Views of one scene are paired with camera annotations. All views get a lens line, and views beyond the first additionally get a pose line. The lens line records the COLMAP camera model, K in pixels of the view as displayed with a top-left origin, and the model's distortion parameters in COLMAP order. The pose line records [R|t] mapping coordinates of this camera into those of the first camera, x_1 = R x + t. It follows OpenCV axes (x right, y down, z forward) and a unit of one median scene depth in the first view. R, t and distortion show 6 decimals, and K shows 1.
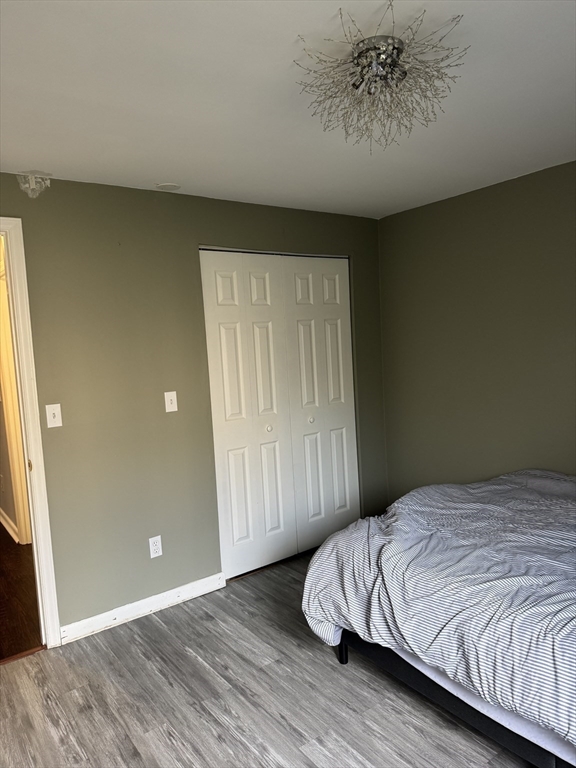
lens RADIAL K [[543.3, 0, 288.0], [0, 543.3, 384.0], [0, 0, 1]] dist [0.075424, -0.084615]
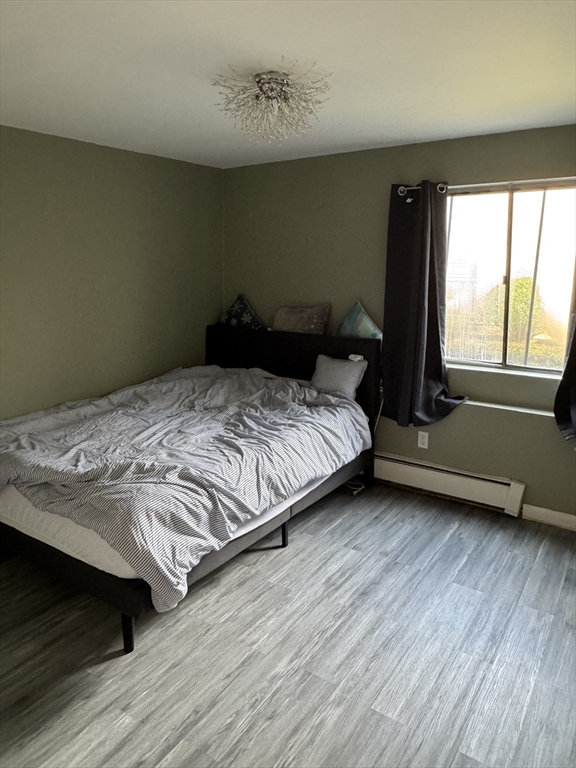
lens RADIAL K [[549.0, 0, 289.4], [0, 549.0, 327.9], [0, 0, 1]] dist [0.002125, 0.004636]
pose [[-0.332999, -0.057186, 0.941191, -0.908297], [0.101284, 0.990215, 0.095999, -0.075622], [-0.937472, 0.127295, -0.323949, 1.132046]]
